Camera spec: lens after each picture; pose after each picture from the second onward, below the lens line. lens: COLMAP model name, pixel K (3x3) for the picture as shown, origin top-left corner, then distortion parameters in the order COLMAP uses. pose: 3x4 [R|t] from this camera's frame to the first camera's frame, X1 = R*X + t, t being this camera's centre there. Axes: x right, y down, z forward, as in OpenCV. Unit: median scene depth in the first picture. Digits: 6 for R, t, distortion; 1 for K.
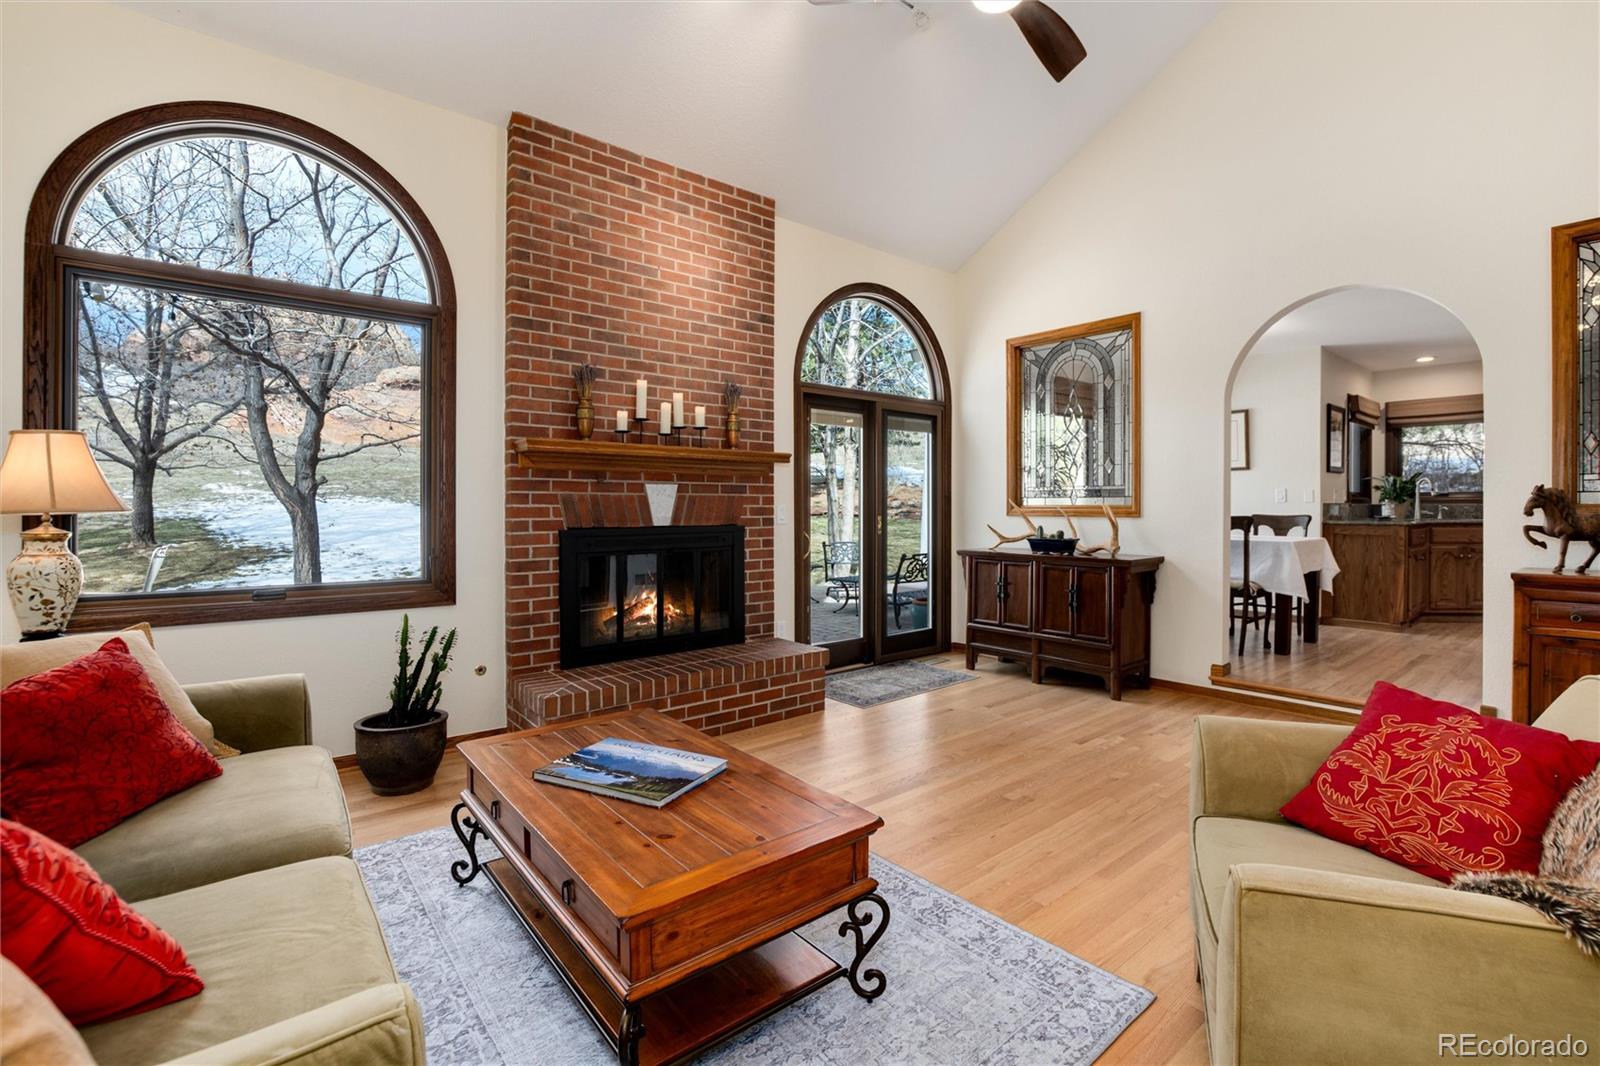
lens RADIAL K [[716.6, 0, 820.0], [0, 716.6, 511.5], [0, 0, 1]] dist [-0.035775, 0.005282]
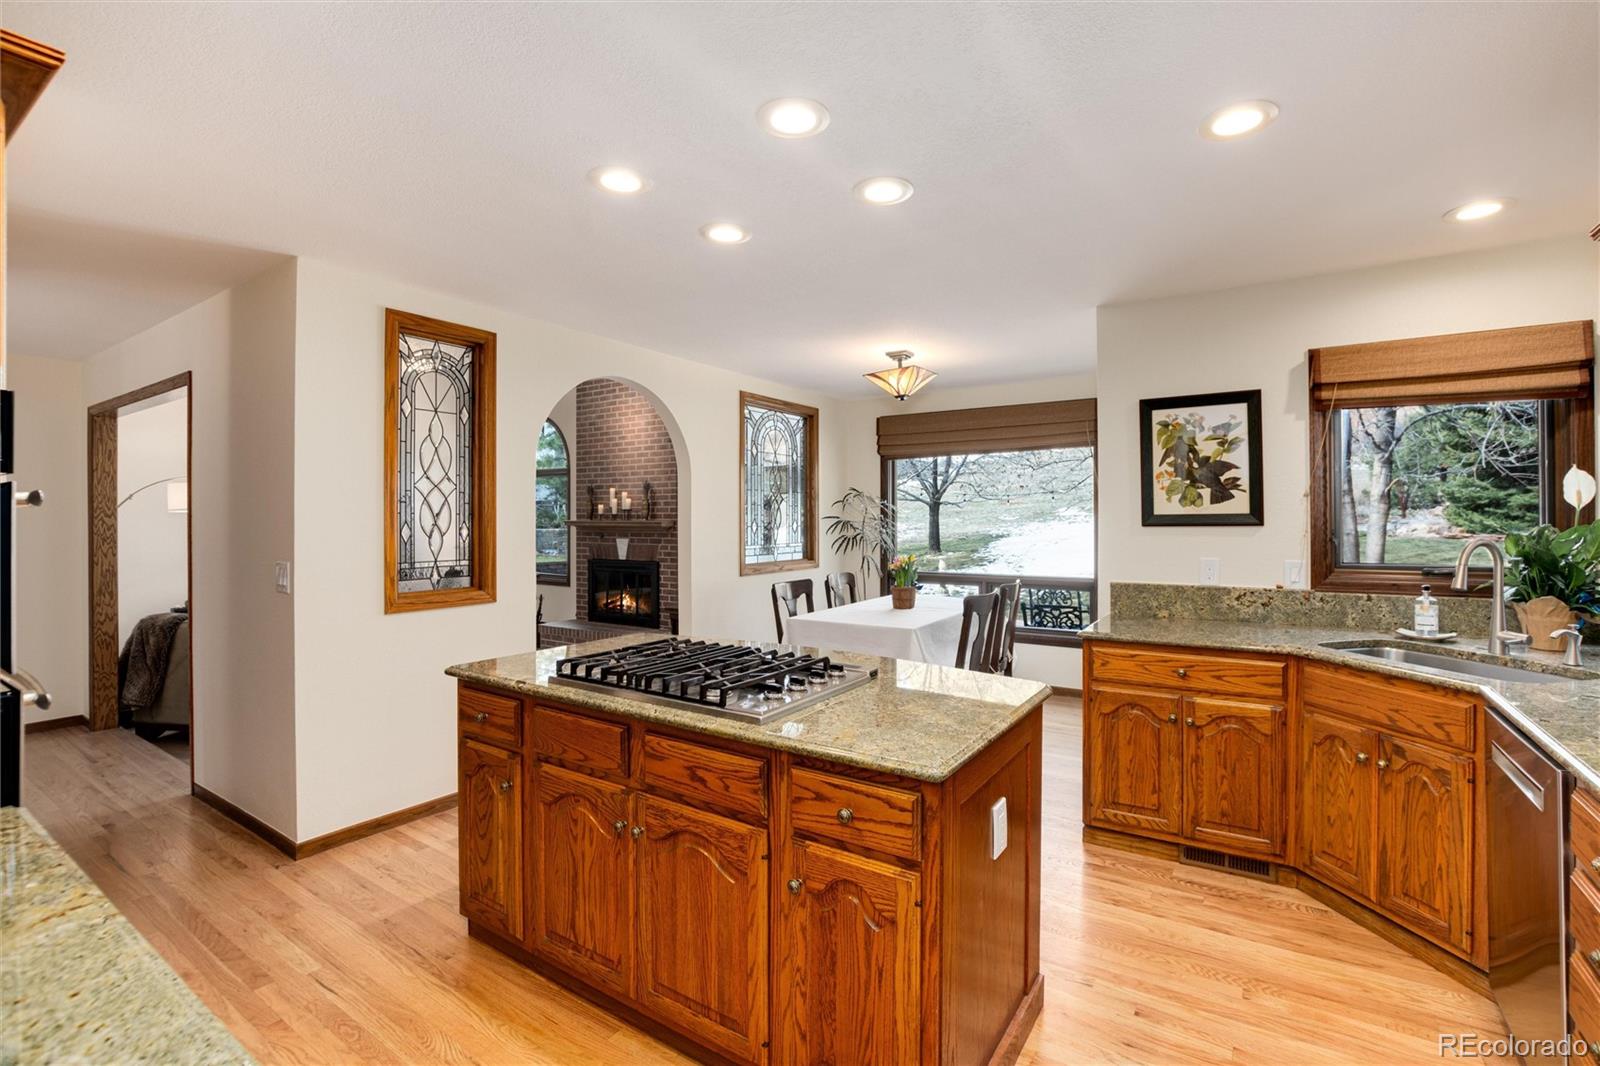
lens RADIAL K [[716.6, 0, 820.0], [0, 716.6, 511.5], [0, 0, 1]] dist [-0.035775, 0.005282]
pose [[0.293112, -0.007521, -0.956049, 1.413383], [-0.000796, 0.999967, -0.008110, -0.075643], [0.956078, 0.003138, 0.293096, 0.726767]]
